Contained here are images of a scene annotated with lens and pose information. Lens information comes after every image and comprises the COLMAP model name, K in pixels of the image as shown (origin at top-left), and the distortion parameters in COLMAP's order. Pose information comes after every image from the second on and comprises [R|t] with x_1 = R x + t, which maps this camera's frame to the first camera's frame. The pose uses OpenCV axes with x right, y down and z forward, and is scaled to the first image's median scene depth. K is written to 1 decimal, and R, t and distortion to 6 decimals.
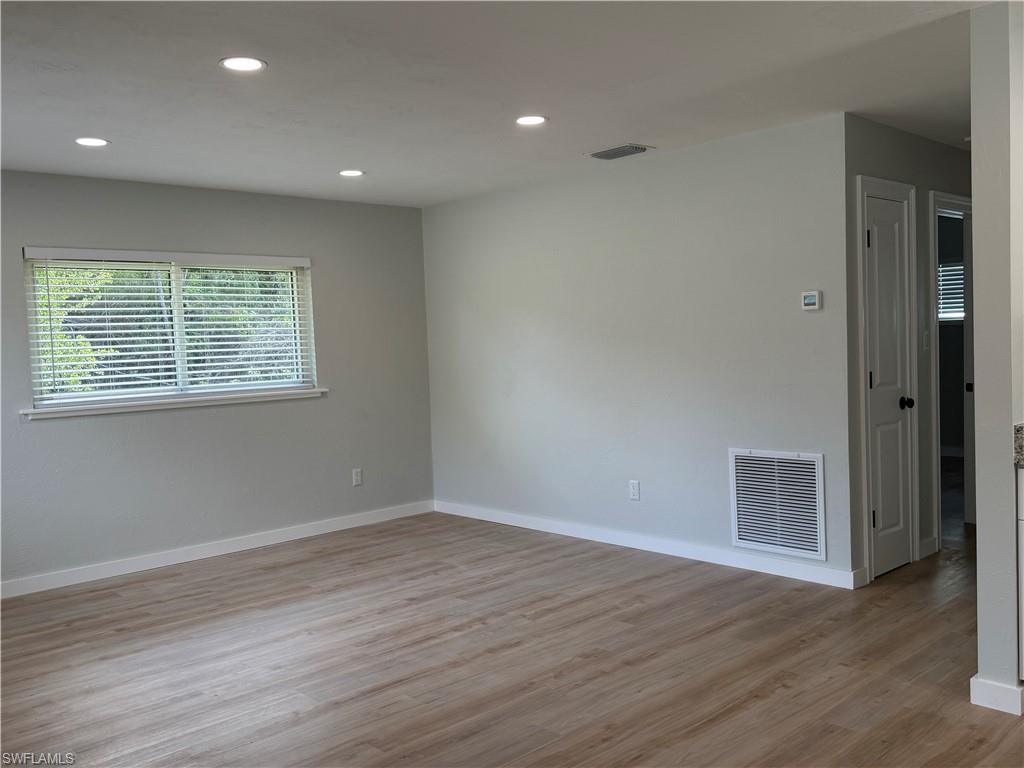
lens RADIAL K [[892.2, 0, 512.4], [0, 892.2, 383.8], [0, 0, 1]] dist [0.059849, -0.001030]
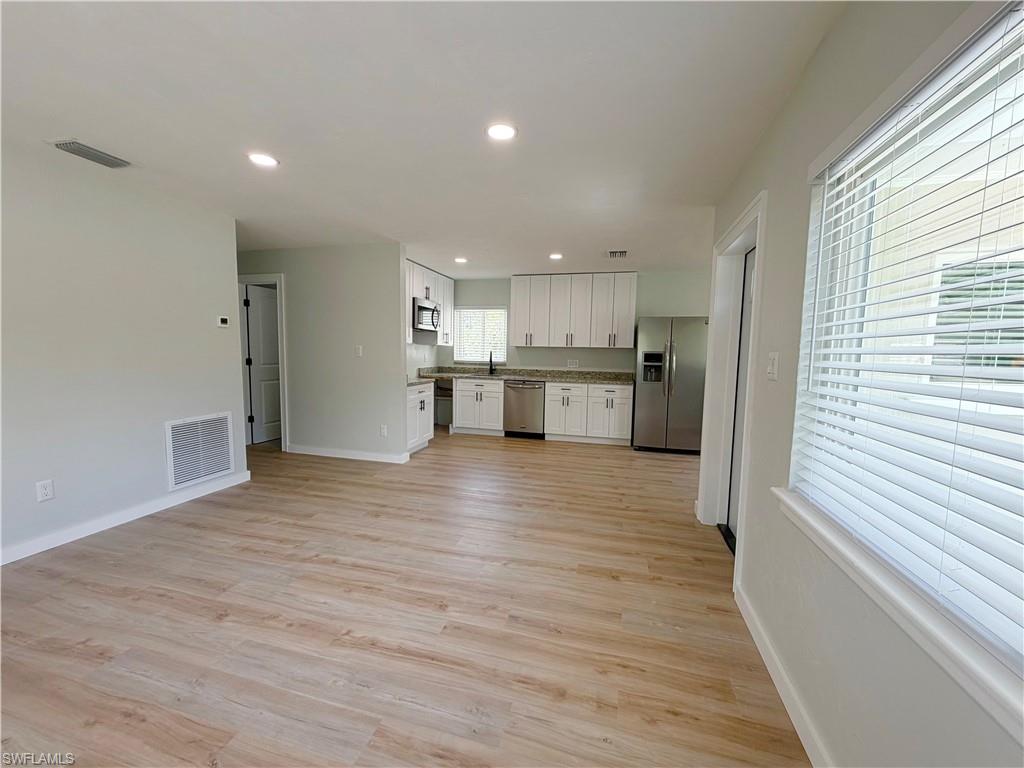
lens RADIAL K [[409.2, 0, 510.0], [0, 409.2, 387.1], [0, 0, 1]] dist [-0.006402, 0.000259]
pose [[-0.521517, -0.050588, 0.851740, -0.642212], [0.044313, 0.995288, 0.086246, -0.012709], [-0.852089, 0.082722, -0.516818, 1.008327]]
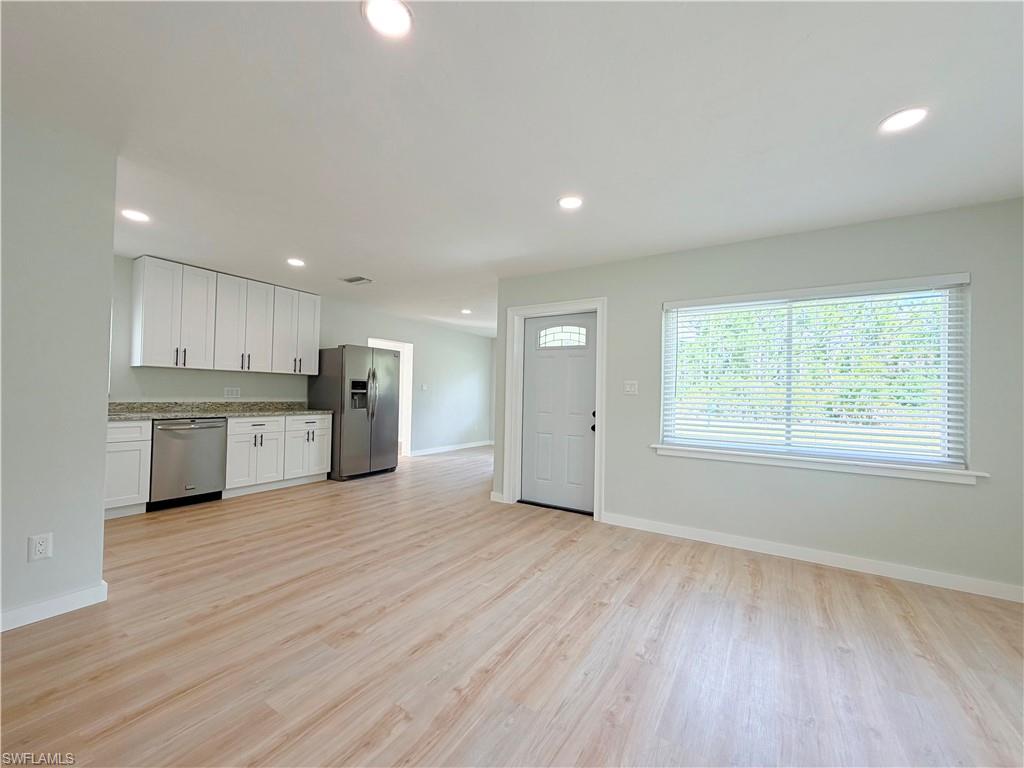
lens RADIAL K [[409.2, 0, 510.2], [0, 409.2, 383.6], [0, 0, 1]] dist [-0.006402, 0.000259]
pose [[-0.969350, 0.009328, -0.245505, 0.010593], [0.000544, 0.999358, 0.035820, -0.024197], [0.245682, 0.034589, -0.968733, 1.312193]]
